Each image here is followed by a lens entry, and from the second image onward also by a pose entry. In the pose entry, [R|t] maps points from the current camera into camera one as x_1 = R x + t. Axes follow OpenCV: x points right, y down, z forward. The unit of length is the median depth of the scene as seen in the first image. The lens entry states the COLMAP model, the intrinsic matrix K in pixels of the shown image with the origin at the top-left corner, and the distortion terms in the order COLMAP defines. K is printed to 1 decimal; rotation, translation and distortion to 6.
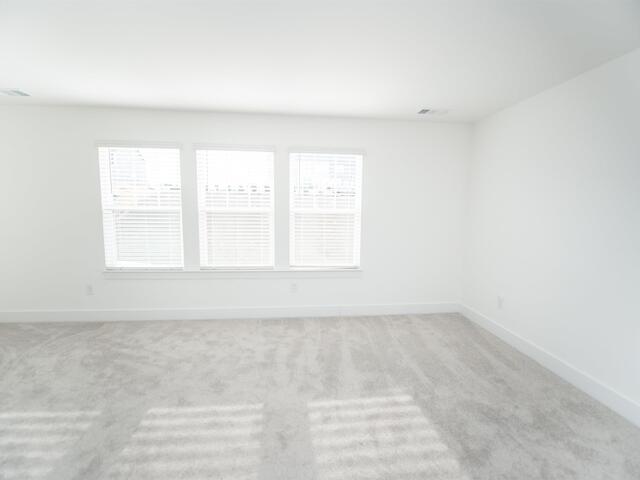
lens RADIAL K [[288.7, 0, 321.9], [0, 288.7, 241.9], [0, 0, 1]] dist [-0.022184, -0.000476]
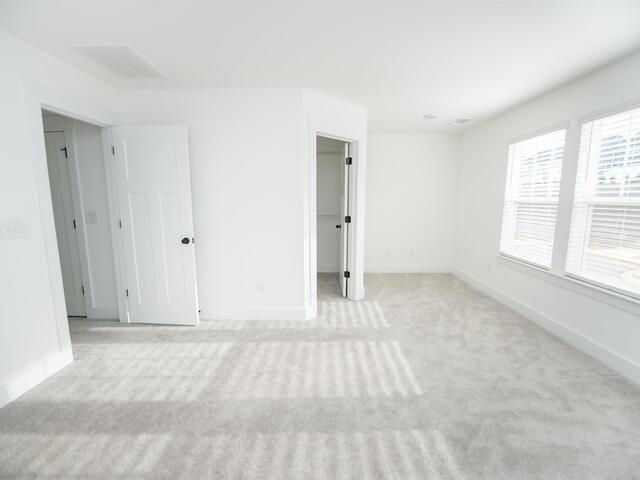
lens RADIAL K [[288.7, 0, 321.9], [0, 288.7, 241.9], [0, 0, 1]] dist [-0.022184, -0.000476]
pose [[-0.115056, 0.135567, -0.984065, 0.506491], [-0.113281, 0.982391, 0.148581, -0.044467], [0.986879, 0.128571, -0.097673, 0.462341]]
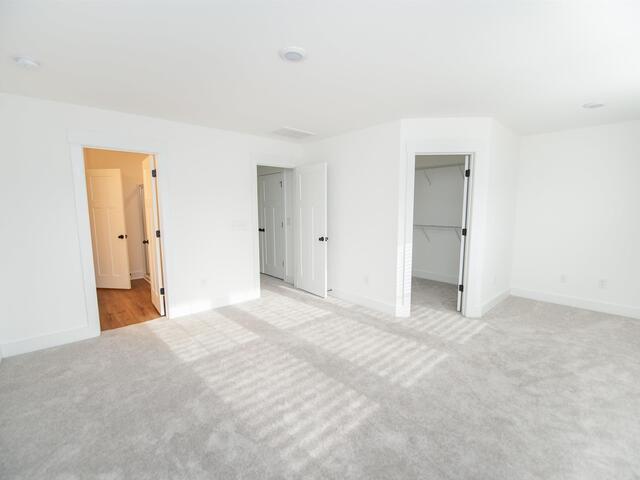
lens RADIAL K [[295.4, 0, 320.6], [0, 295.4, 241.2], [0, 0, 1]] dist [-0.021757, -0.000360]
pose [[-0.811548, 0.063353, -0.580841, 0.474636], [-0.068189, 0.977042, 0.201840, -0.140510], [0.580293, 0.203409, -0.788597, 1.085032]]
